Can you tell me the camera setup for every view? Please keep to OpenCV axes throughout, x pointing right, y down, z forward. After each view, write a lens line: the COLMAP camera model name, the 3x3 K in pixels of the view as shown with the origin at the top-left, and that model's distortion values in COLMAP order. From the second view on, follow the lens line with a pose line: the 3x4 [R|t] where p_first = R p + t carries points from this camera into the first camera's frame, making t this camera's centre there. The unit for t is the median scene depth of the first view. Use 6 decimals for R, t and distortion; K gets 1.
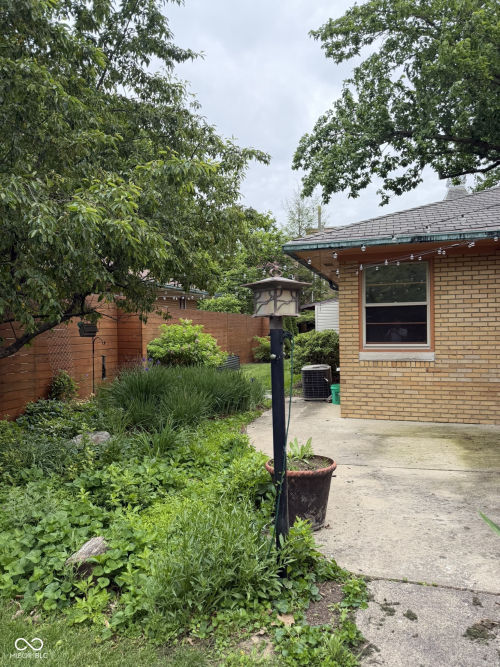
lens RADIAL K [[470.1, 0, 247.1], [0, 470.1, 327.4], [0, 0, 1]] dist [0.001689, 0.000534]
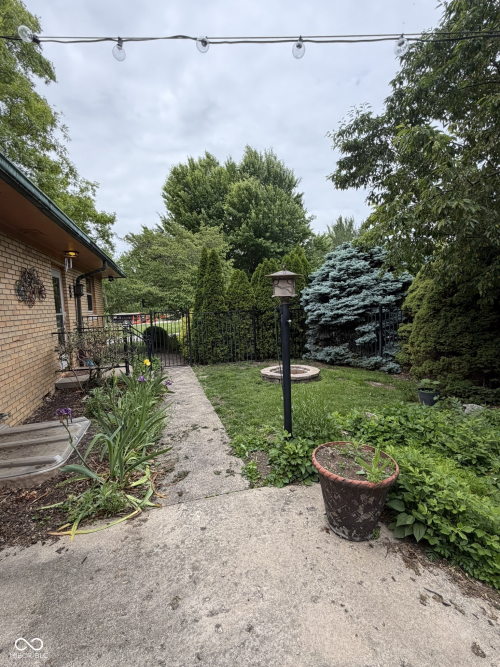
lens RADIAL K [[310.8, 0, 250.0], [0, 310.8, 333.5], [0, 0, 1]] dist [-0.000193, 0.000046]
pose [[-0.833683, 0.097519, -0.543565, 0.284112], [0.051431, 0.993718, 0.099397, -0.003150], [0.549843, 0.054909, -0.833461, 0.689381]]
